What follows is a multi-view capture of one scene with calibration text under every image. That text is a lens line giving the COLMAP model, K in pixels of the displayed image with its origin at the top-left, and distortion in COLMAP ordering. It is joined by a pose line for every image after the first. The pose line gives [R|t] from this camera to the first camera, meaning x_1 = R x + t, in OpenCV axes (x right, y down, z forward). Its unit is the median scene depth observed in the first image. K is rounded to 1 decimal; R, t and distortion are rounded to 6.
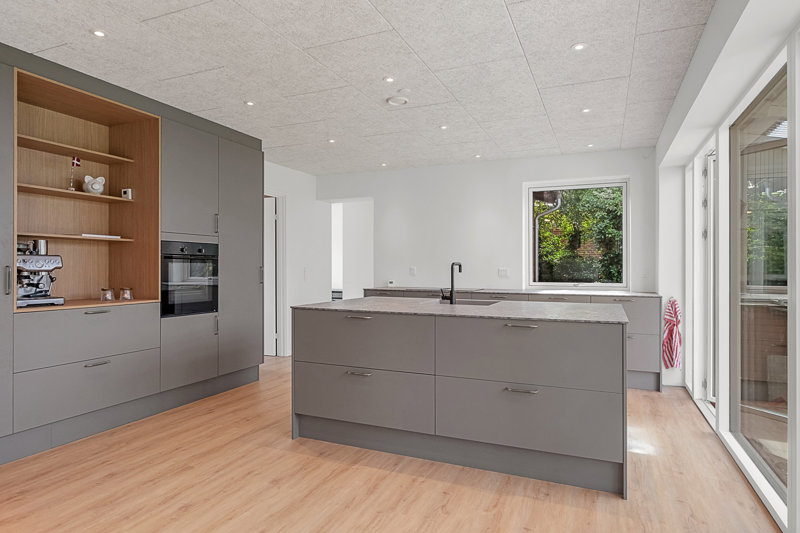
lens RADIAL K [[473.0, 0, 397.9], [0, 473.0, 266.9], [0, 0, 1]] dist [0.000059, -0.003590]
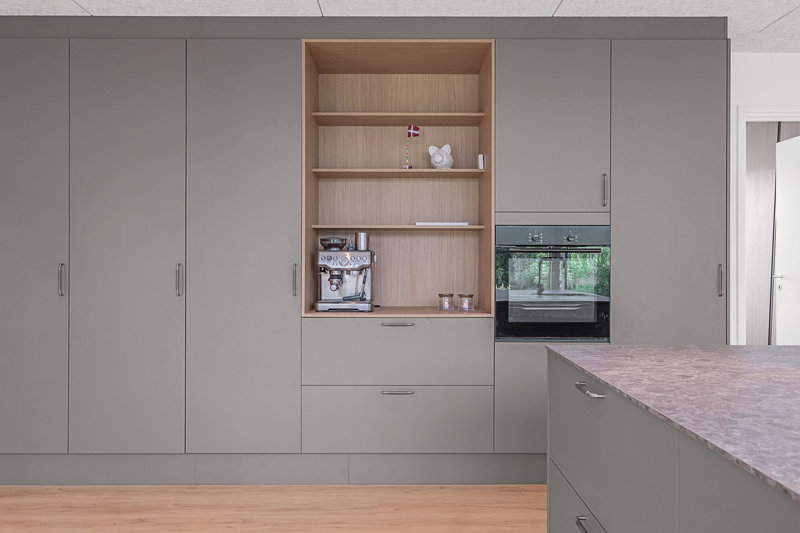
lens RADIAL K [[656.8, 0, 403.0], [0, 656.8, 265.2], [0, 0, 1]] dist [0.006017, -0.003324]
pose [[0.397382, -0.000605, -0.917653, 0.338464], [0.002220, 0.999997, 0.000302, 0.000187], [0.917651, -0.002157, 0.397382, 0.590596]]
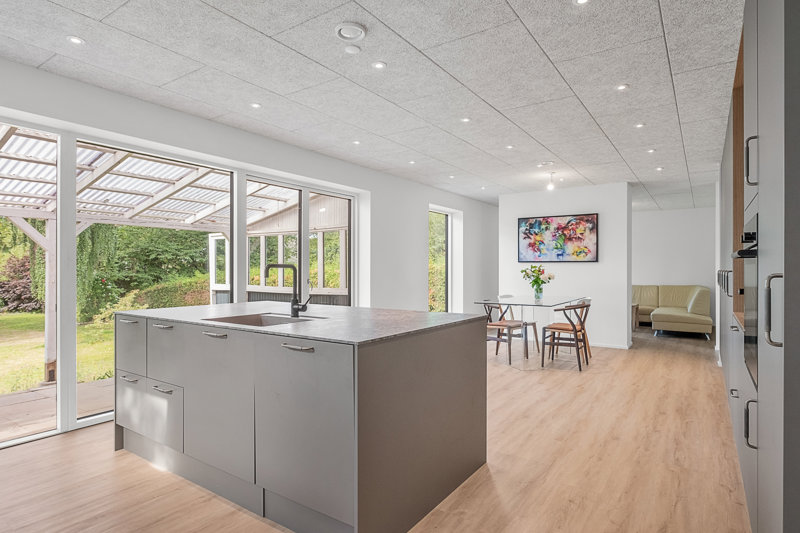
lens RADIAL K [[443.0, 0, 397.4], [0, 443.0, 269.3], [0, 0, 1]] dist [-0.002304, -0.001399]
pose [[-0.980870, -0.004877, 0.194601, -0.218806], [-0.004516, 0.999987, 0.002301, -0.004199], [-0.194609, 0.001378, -0.980880, 1.848162]]
